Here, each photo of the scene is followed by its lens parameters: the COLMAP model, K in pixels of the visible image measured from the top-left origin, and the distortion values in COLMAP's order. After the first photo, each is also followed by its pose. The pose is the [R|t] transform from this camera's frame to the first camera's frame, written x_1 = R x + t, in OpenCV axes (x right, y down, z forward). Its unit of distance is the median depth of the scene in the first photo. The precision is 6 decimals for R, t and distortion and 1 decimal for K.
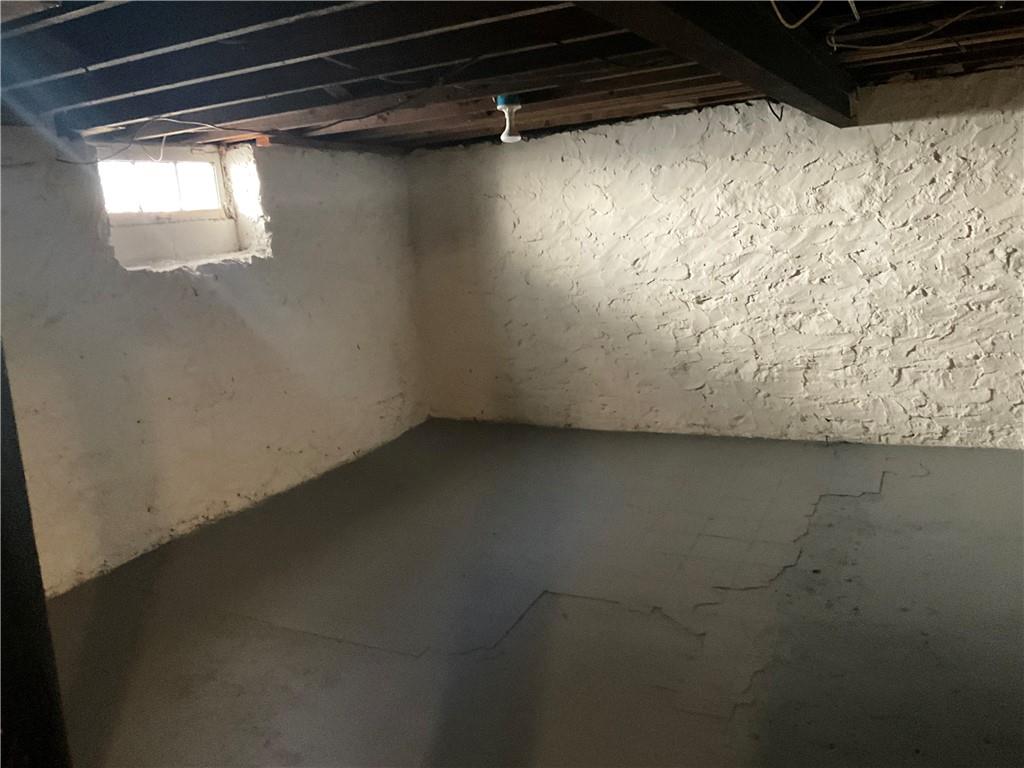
lens RADIAL K [[860.6, 0, 515.2], [0, 860.6, 378.8], [0, 0, 1]] dist [0.088442, -0.149096]
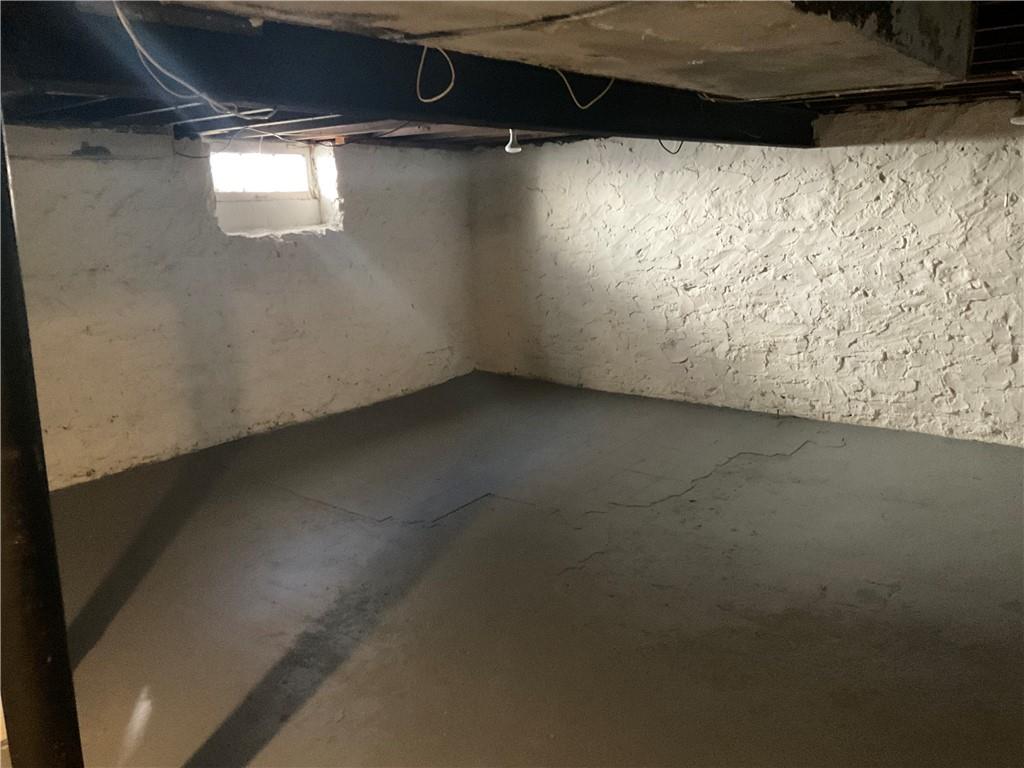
lens RADIAL K [[860.6, 0, 517.7], [0, 860.6, 382.1], [0, 0, 1]] dist [0.088442, -0.149096]
pose [[0.980633, 0.089378, -0.174269, 0.219106], [-0.083661, 0.995695, 0.039897, 0.011420], [0.177085, -0.024545, 0.983890, -0.226687]]
